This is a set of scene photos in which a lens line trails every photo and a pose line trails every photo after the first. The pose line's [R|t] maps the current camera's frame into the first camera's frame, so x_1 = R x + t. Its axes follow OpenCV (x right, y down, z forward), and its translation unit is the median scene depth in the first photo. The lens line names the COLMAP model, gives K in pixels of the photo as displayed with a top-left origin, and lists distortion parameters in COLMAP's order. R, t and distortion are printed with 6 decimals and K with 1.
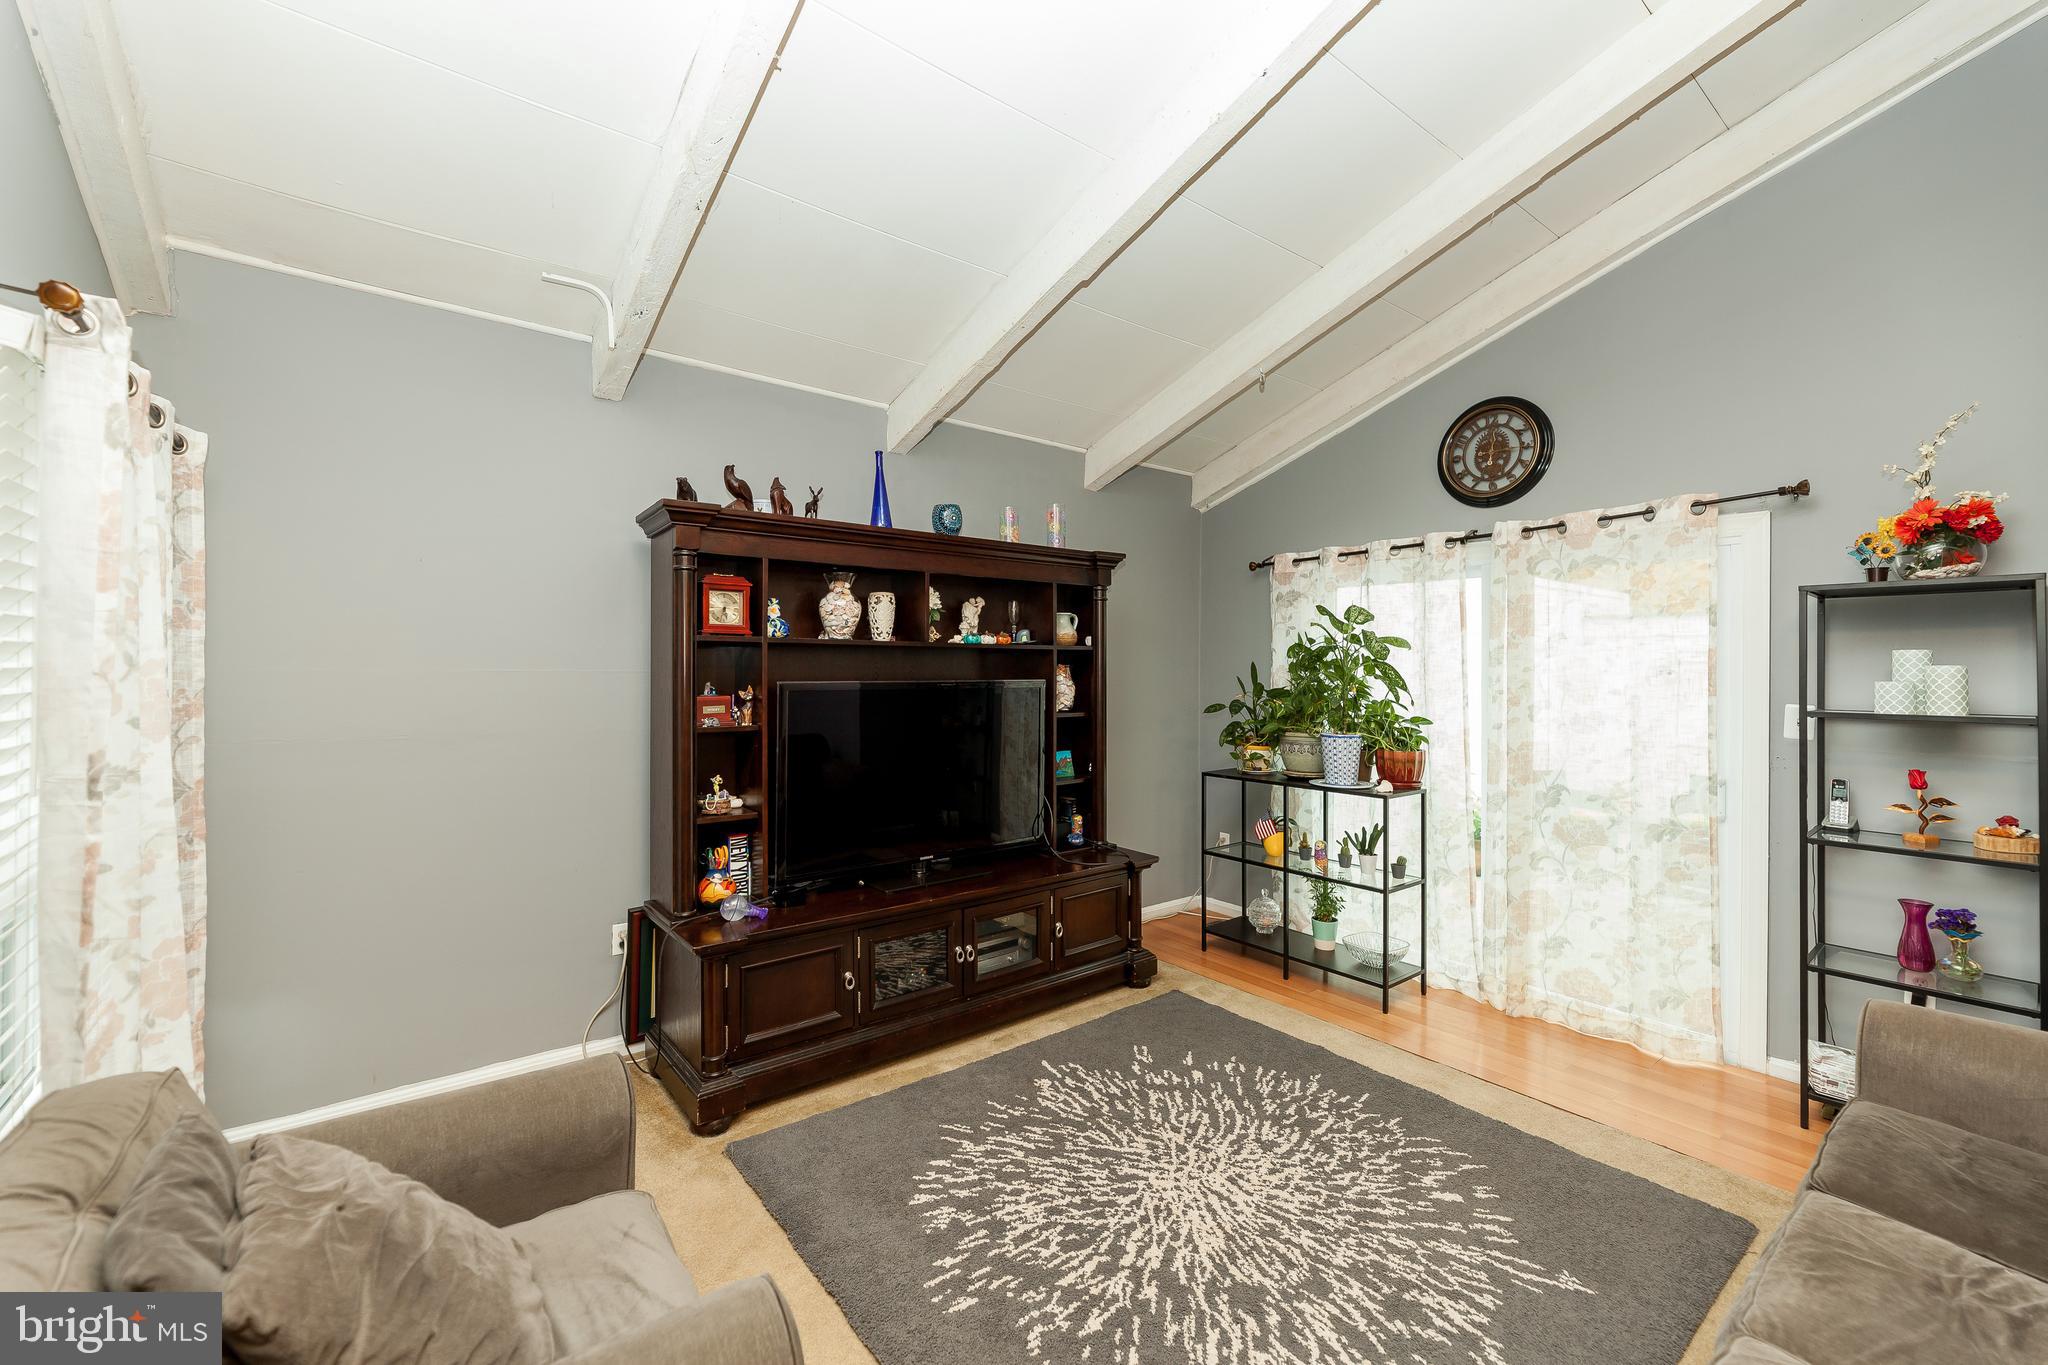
lens RADIAL K [[827.5, 0, 1026.4], [0, 827.5, 665.4], [0, 0, 1]] dist [0.000315, -0.000130]
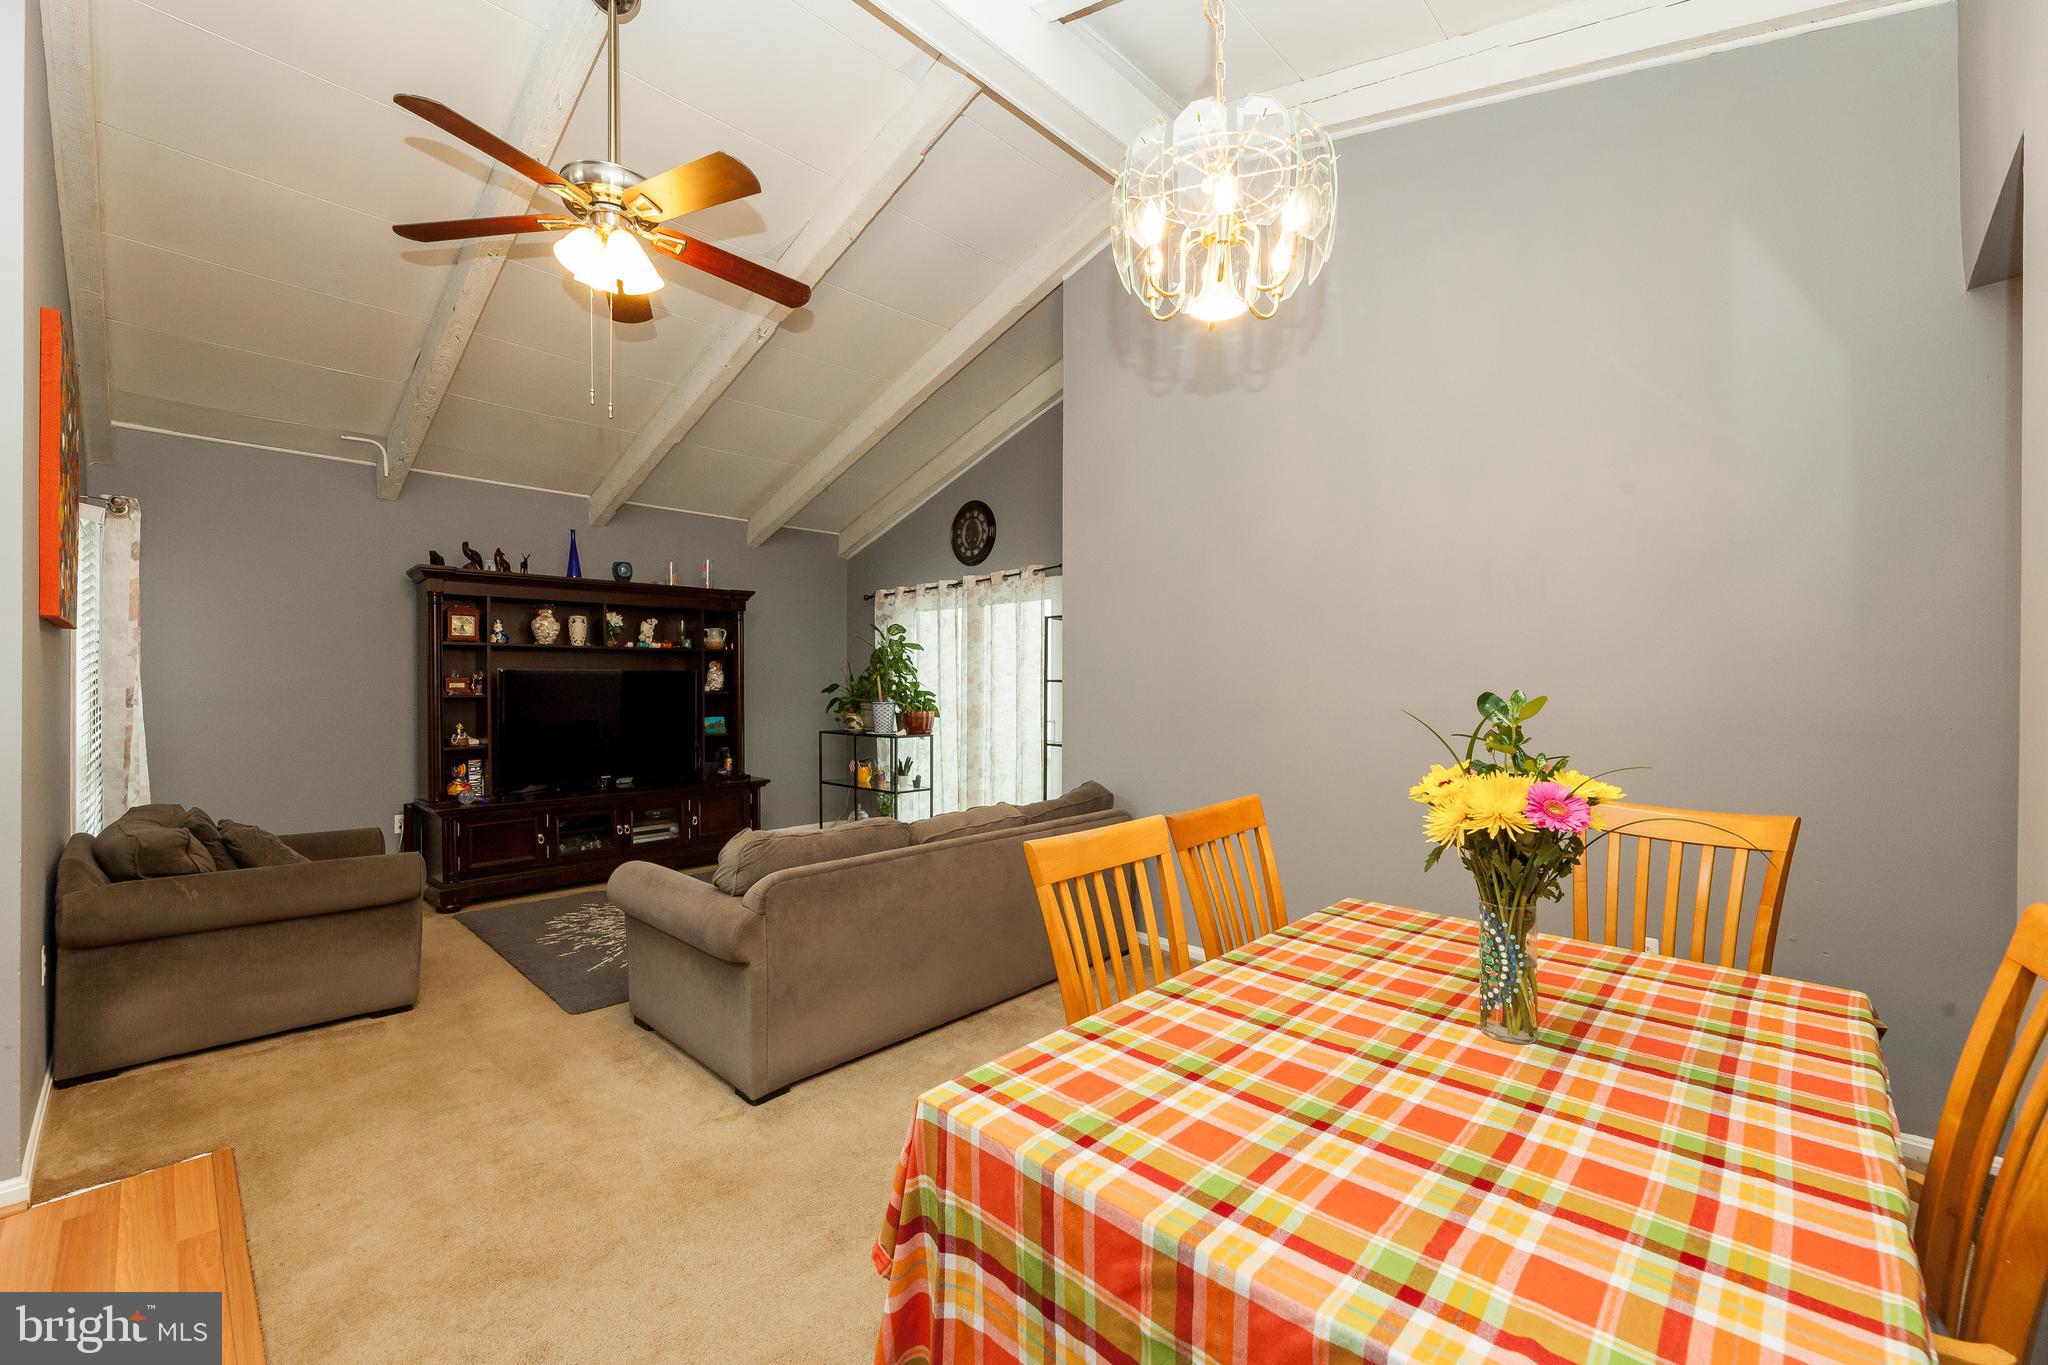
lens RADIAL K [[833.3, 0, 1029.7], [0, 833.3, 680.5], [0, 0, 1]] dist [-0.000984, -0.000202]
pose [[0.990376, -0.005778, 0.138283, 0.593868], [0.005048, 0.999971, 0.005623, 0.042595], [-0.138312, -0.004870, 0.990377, -0.927203]]
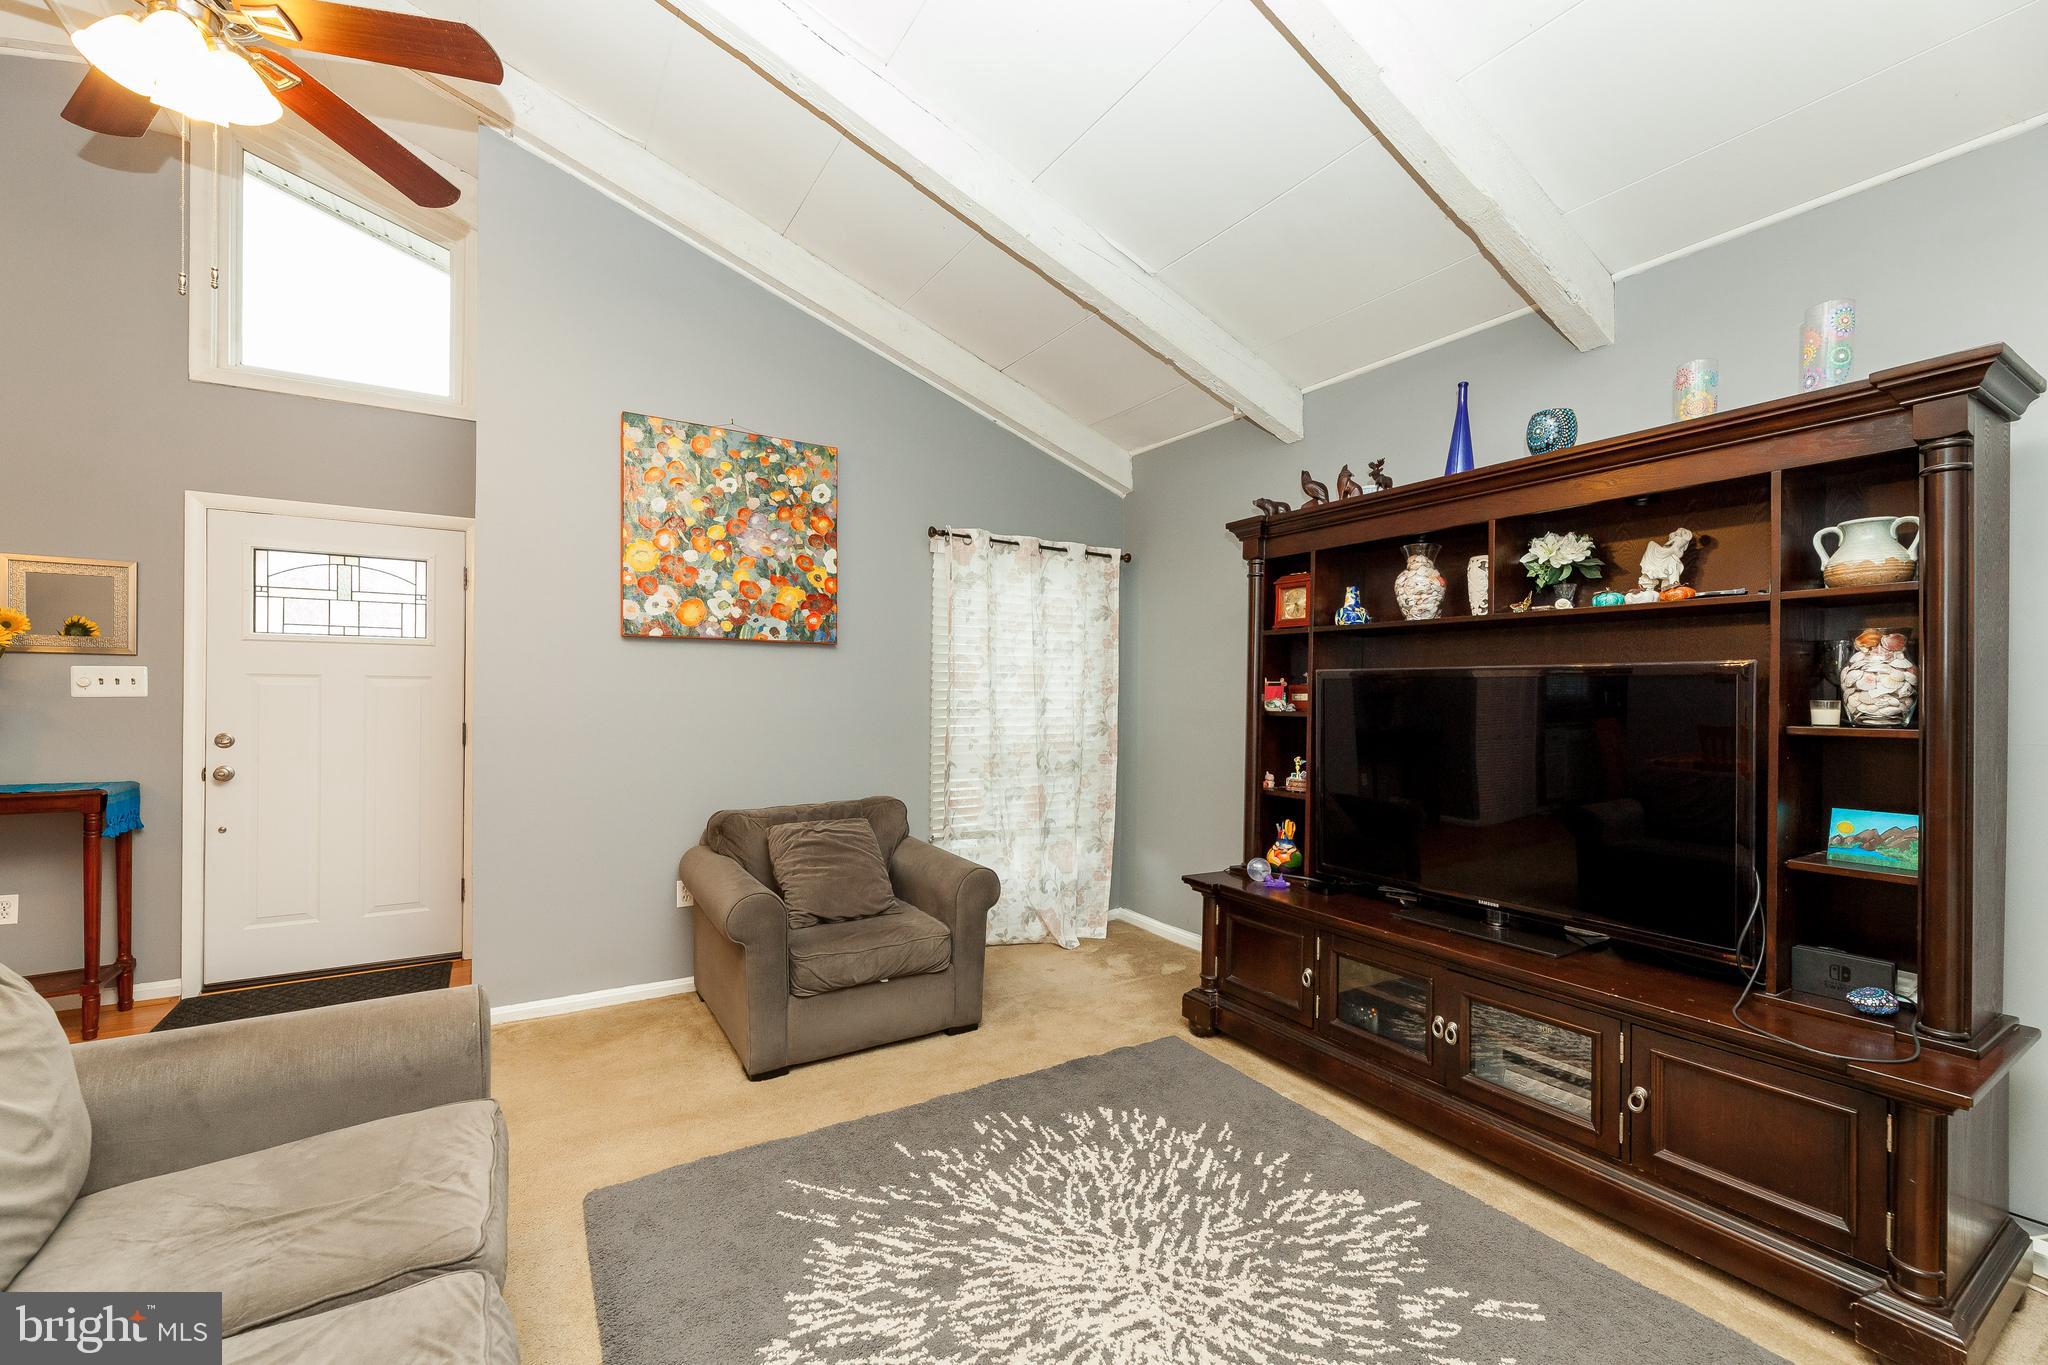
lens RADIAL K [[837.7, 0, 1017.7], [0, 837.7, 695.5], [0, 0, 1]] dist [-0.001285, -0.000301]
pose [[-0.118454, -0.005246, -0.992946, 0.824808], [-0.008664, 0.999953, -0.004249, 0.063814], [0.992922, 0.008100, -0.118494, 0.809943]]
